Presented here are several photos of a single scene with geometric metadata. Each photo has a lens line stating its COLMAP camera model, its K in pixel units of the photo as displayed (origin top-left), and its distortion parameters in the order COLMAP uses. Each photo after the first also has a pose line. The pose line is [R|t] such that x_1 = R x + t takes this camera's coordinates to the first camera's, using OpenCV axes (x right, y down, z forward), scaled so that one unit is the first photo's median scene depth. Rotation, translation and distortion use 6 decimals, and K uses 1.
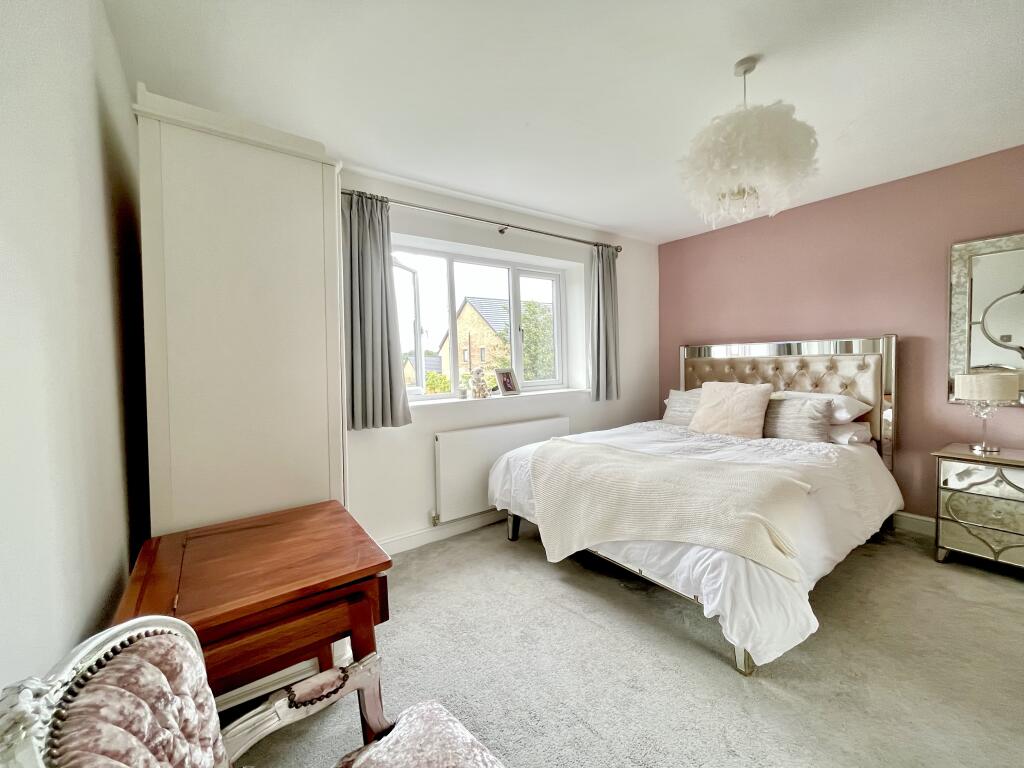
lens RADIAL K [[413.1, 0, 511.4], [0, 413.1, 381.4], [0, 0, 1]] dist [-0.002123, 0.000181]
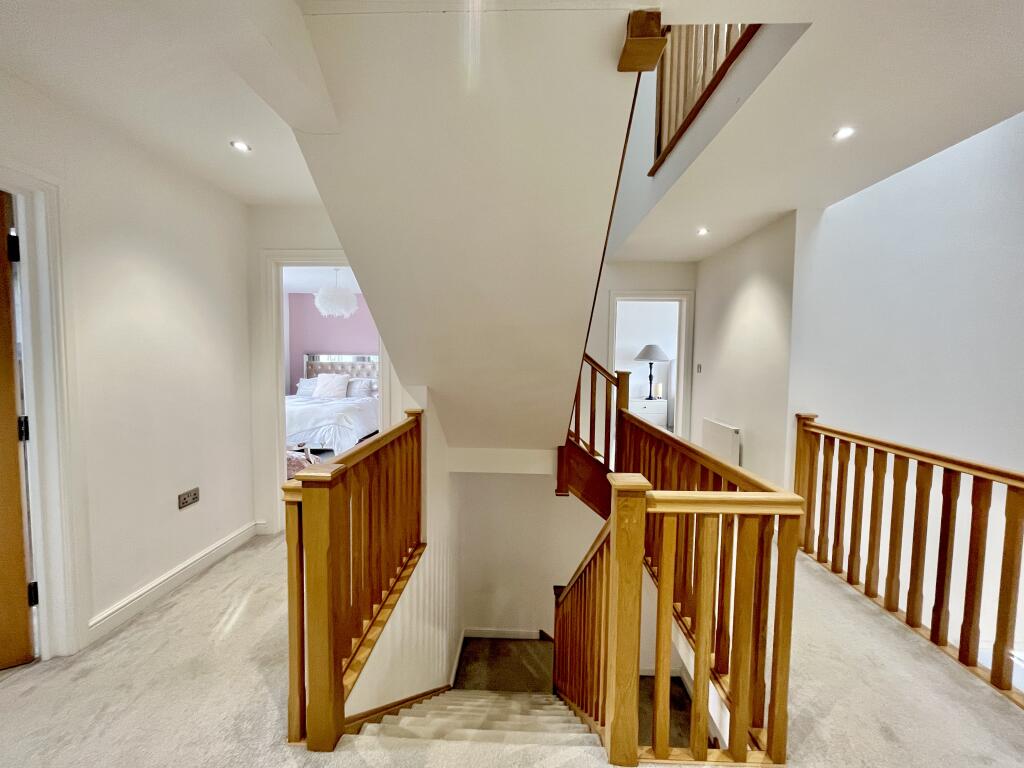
lens RADIAL K [[413.1, 0, 511.8], [0, 413.1, 384.2], [0, 0, 1]] dist [-0.002123, 0.000181]
pose [[0.613311, -0.011453, 0.789759, -0.529929], [0.011218, 0.999920, 0.005789, 0.051097], [-0.789762, 0.005309, 0.613390, -0.945982]]
